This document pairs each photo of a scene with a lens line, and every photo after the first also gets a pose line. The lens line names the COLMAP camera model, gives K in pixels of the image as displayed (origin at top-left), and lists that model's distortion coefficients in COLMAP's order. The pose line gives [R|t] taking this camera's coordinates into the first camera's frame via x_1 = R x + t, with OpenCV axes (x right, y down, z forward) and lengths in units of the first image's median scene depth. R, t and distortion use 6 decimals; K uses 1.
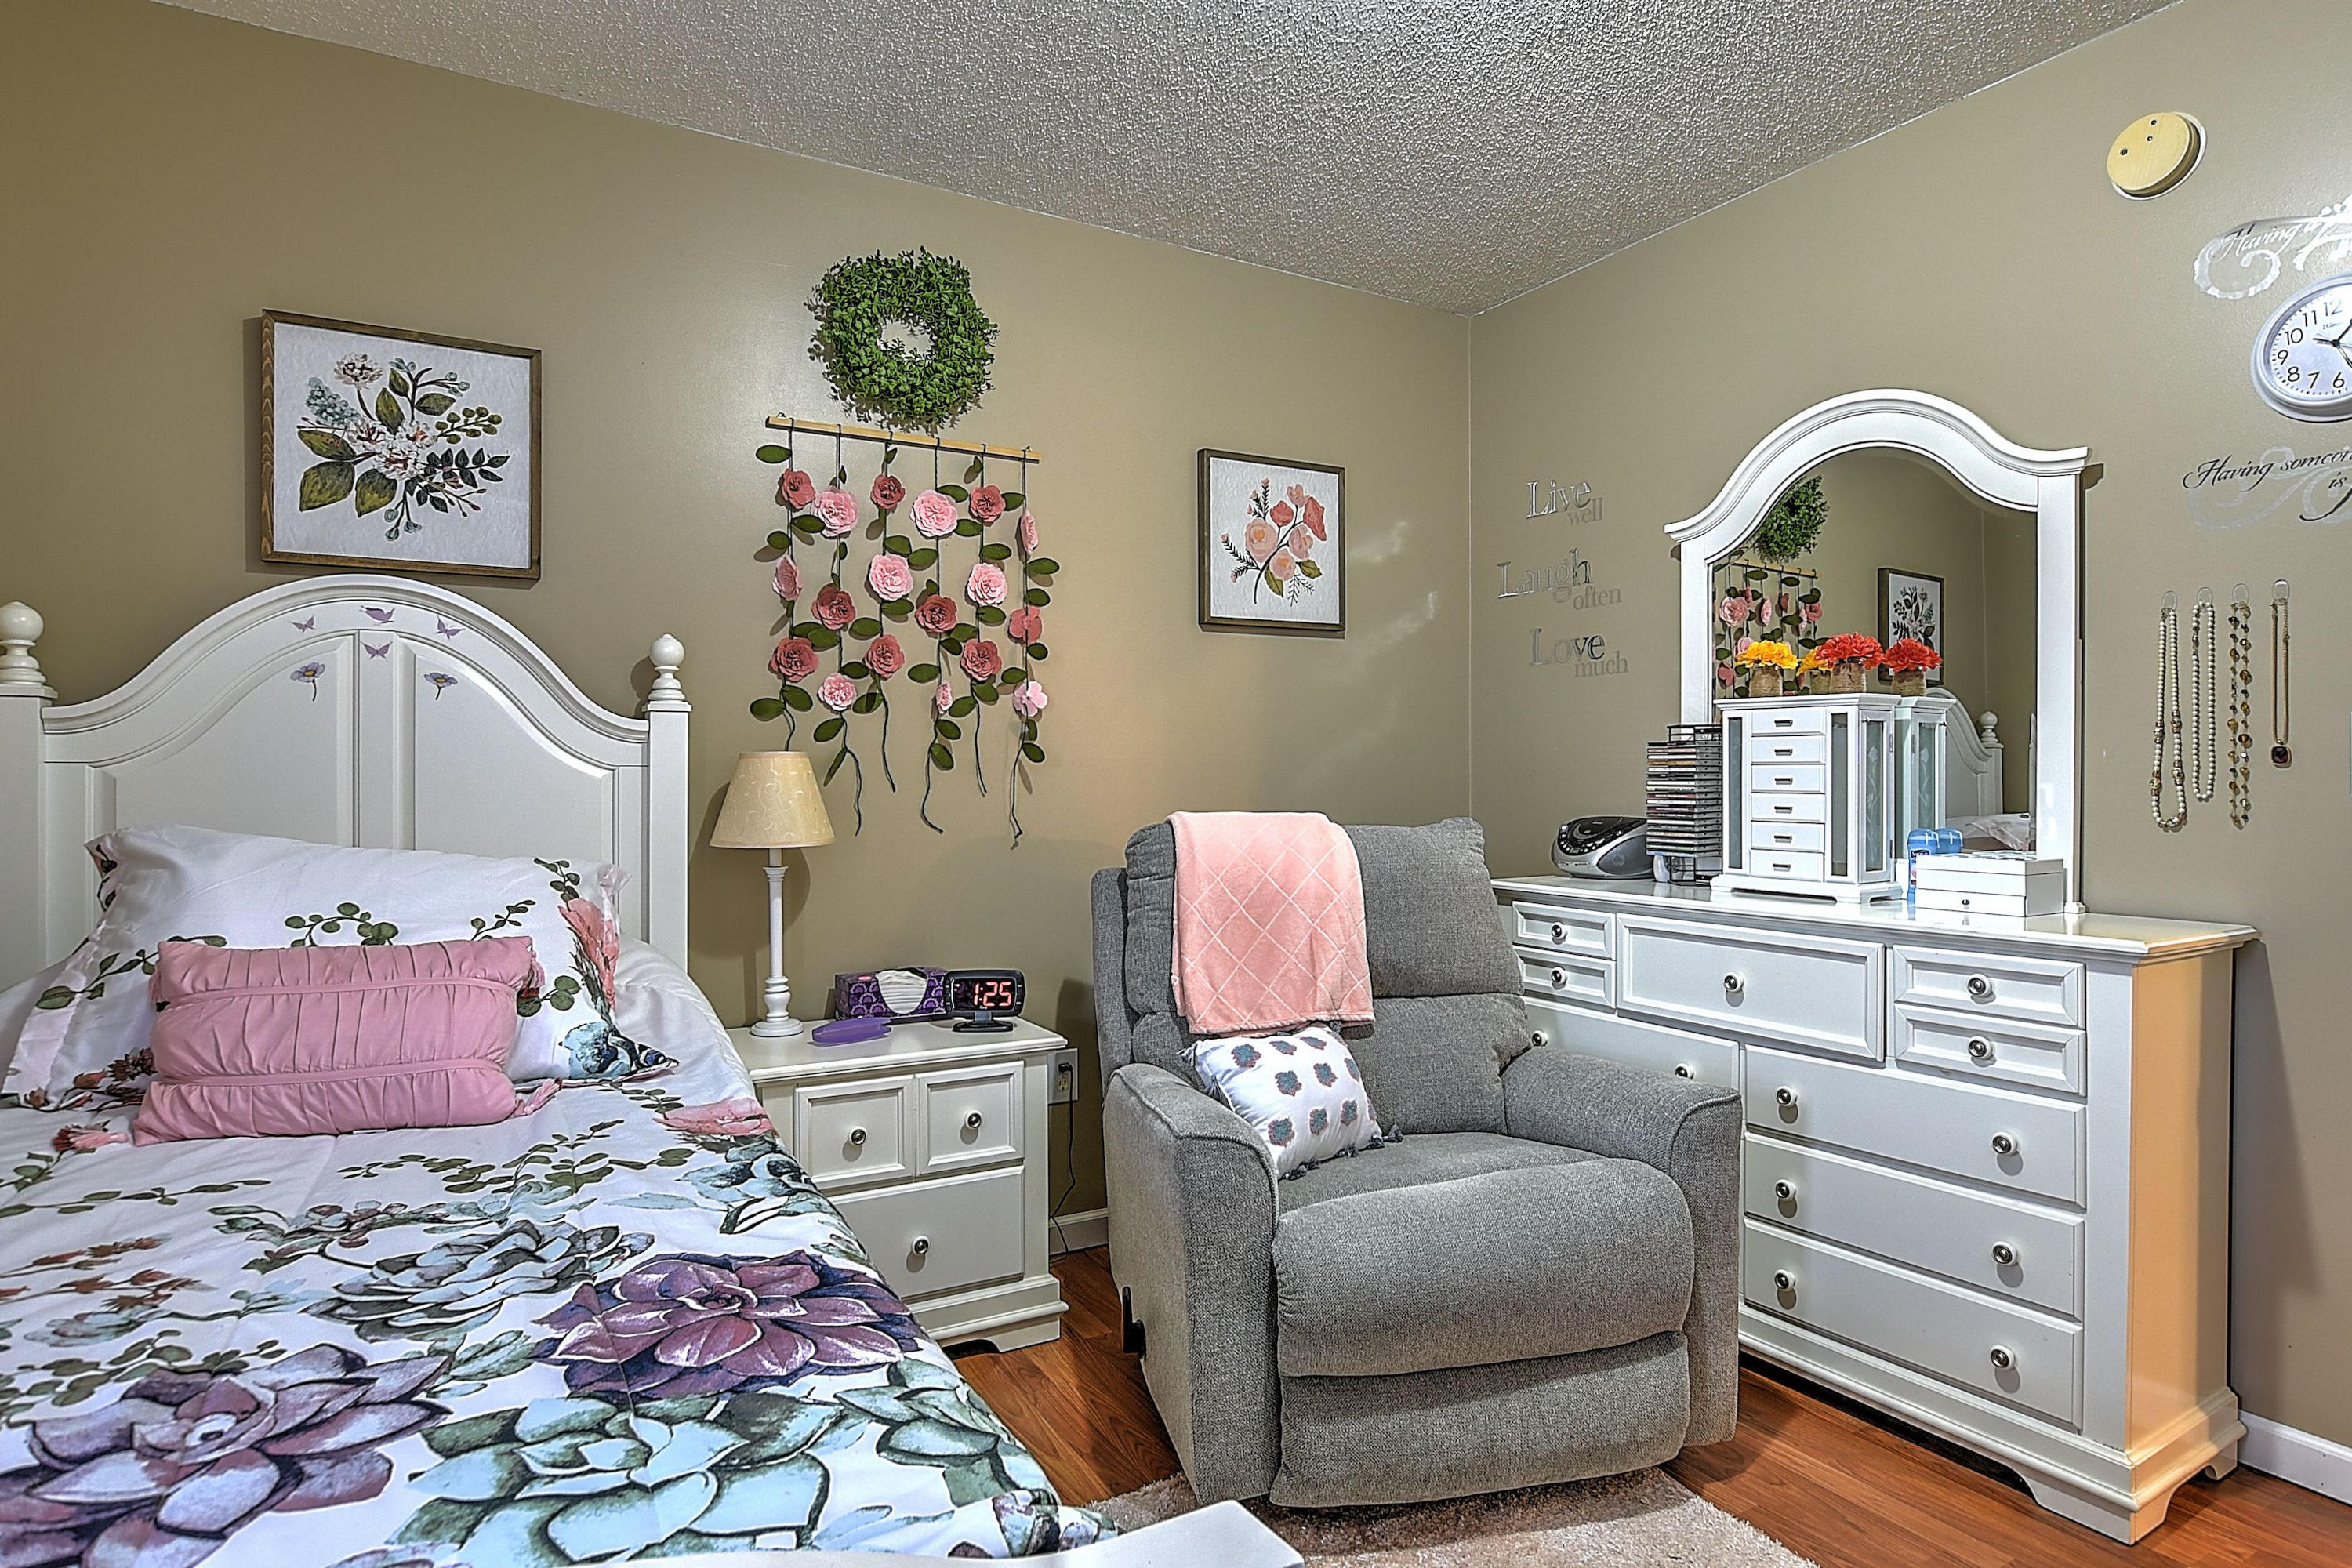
lens RADIAL K [[1233.9, 0, 1173.1], [0, 1233.9, 784.2], [0, 0, 1]] dist [-0.021761, 0.003456]
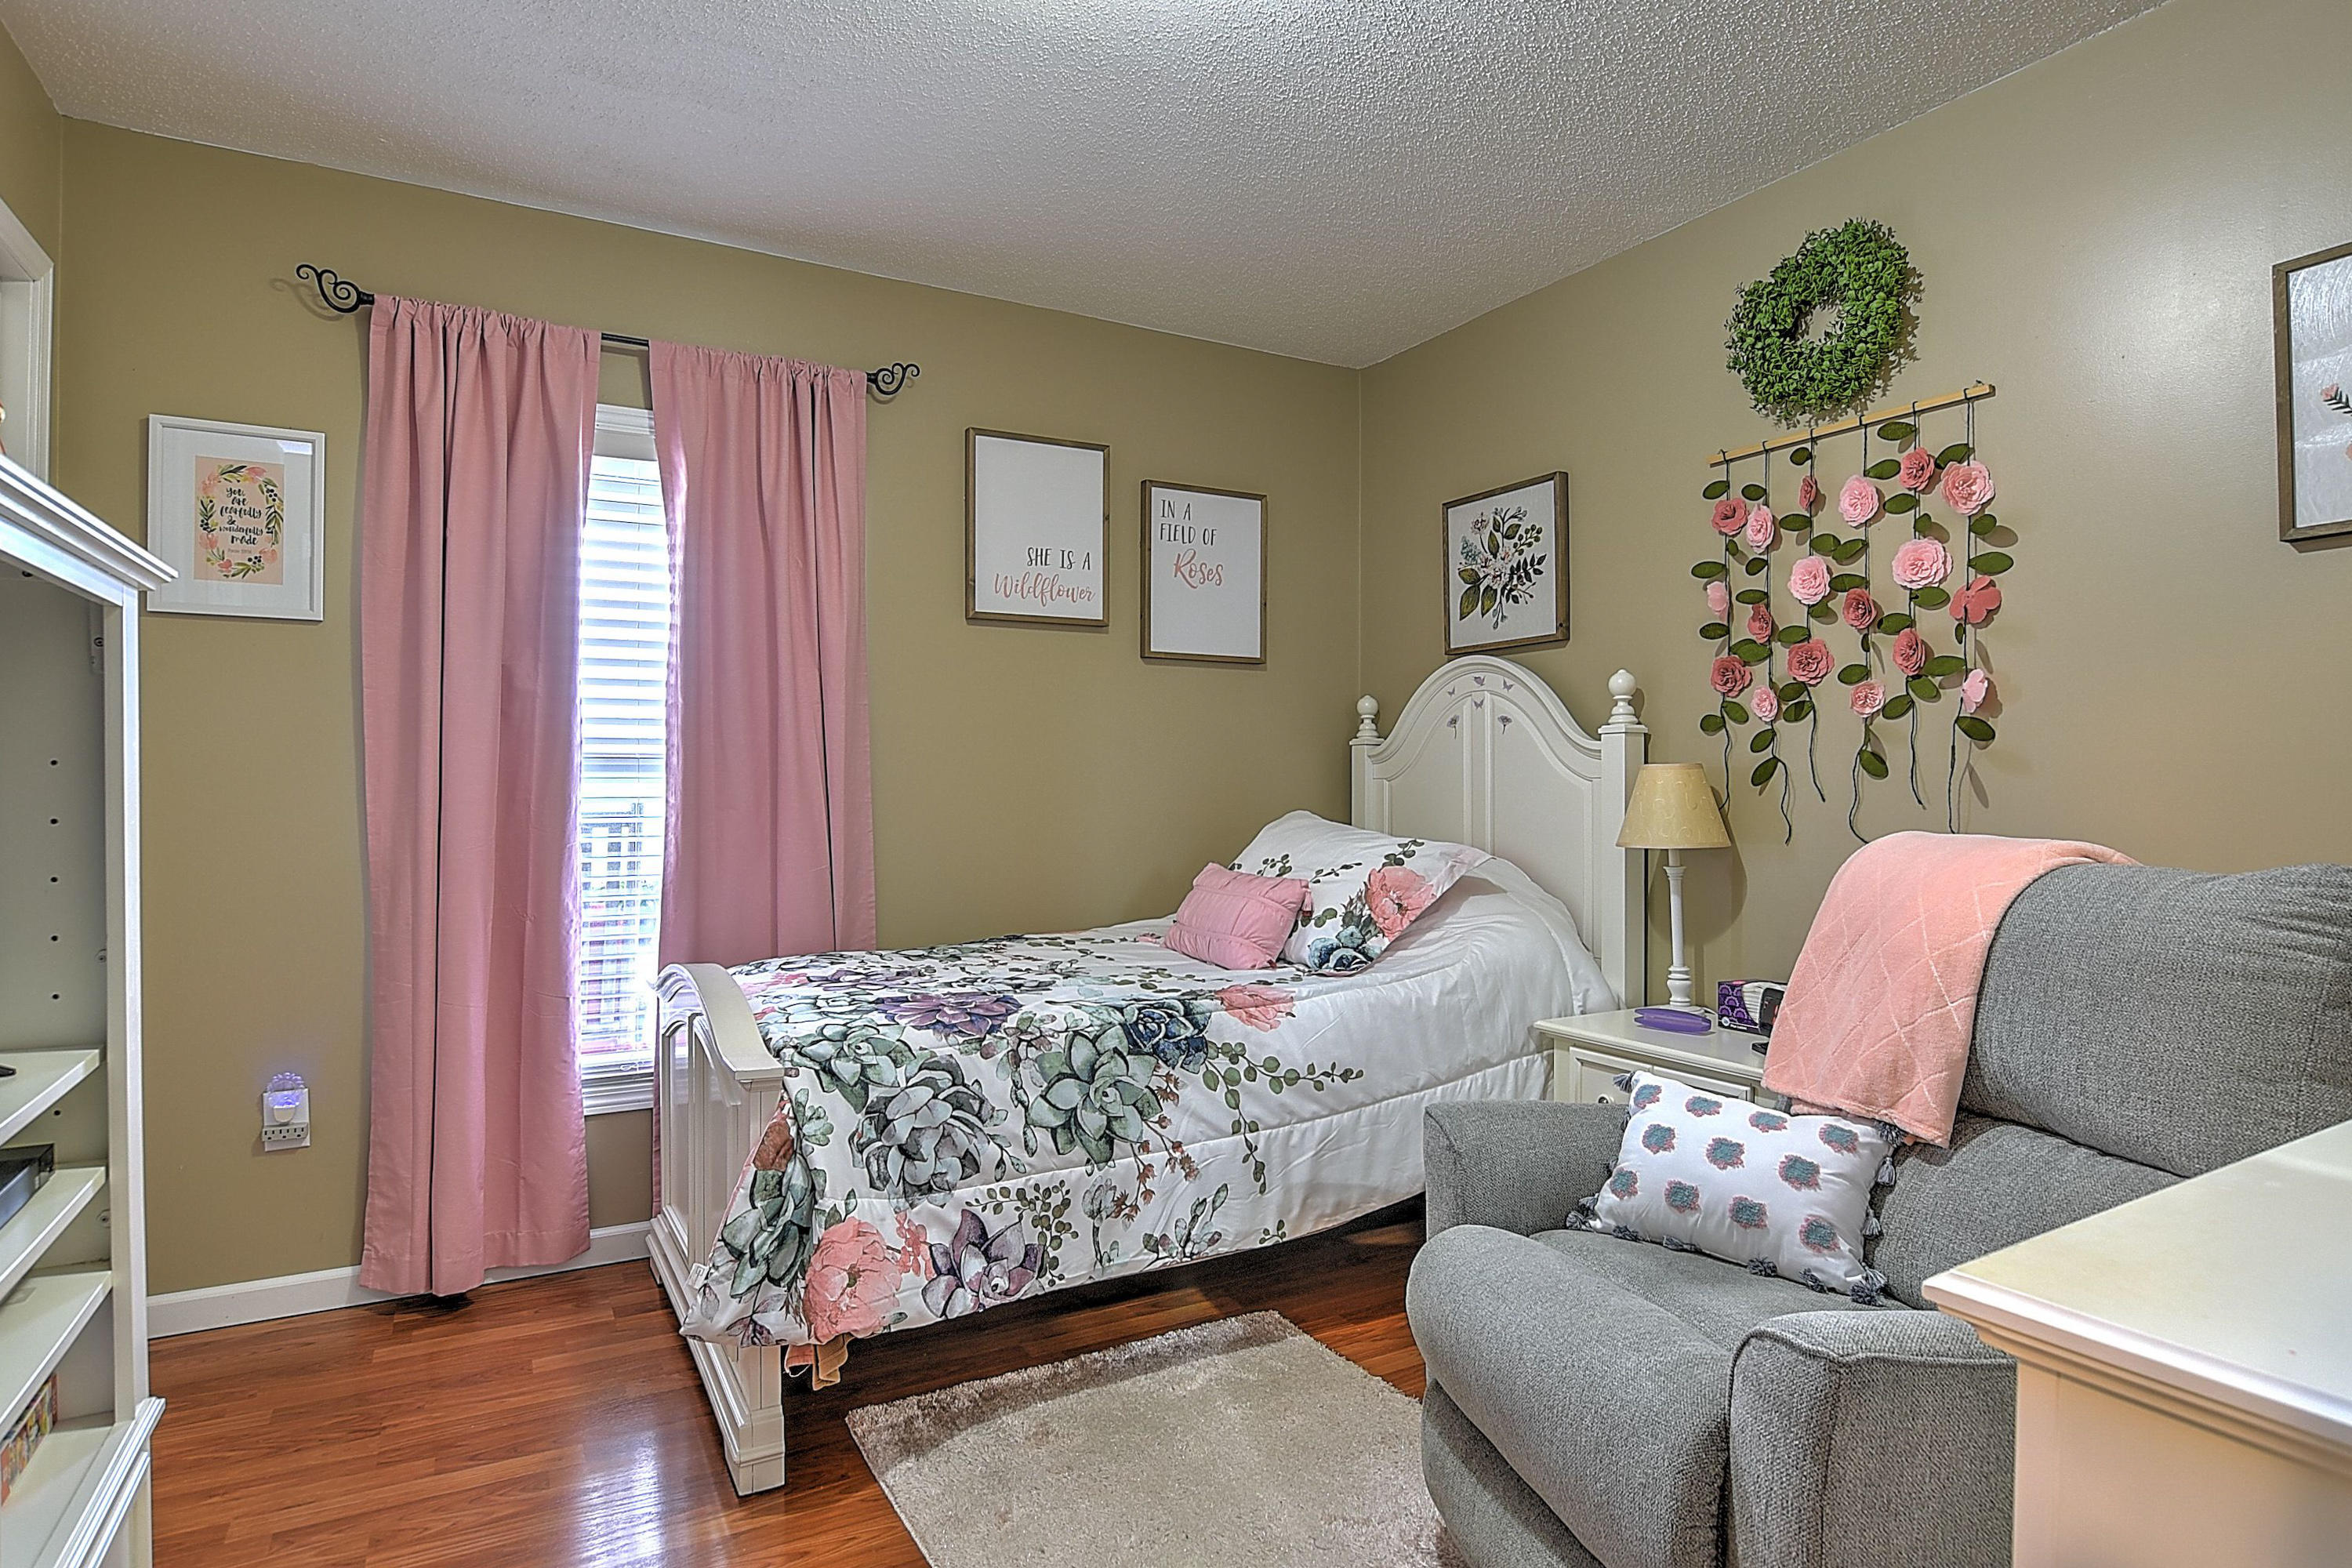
lens RADIAL K [[1233.9, 0, 1175.8], [0, 1233.9, 778.5], [0, 0, 1]] dist [-0.021761, 0.003456]
pose [[0.015999, -0.007689, -0.999842, 0.770266], [-0.006697, 0.999947, -0.007797, -0.001396], [0.999850, 0.006820, 0.015946, 0.516423]]
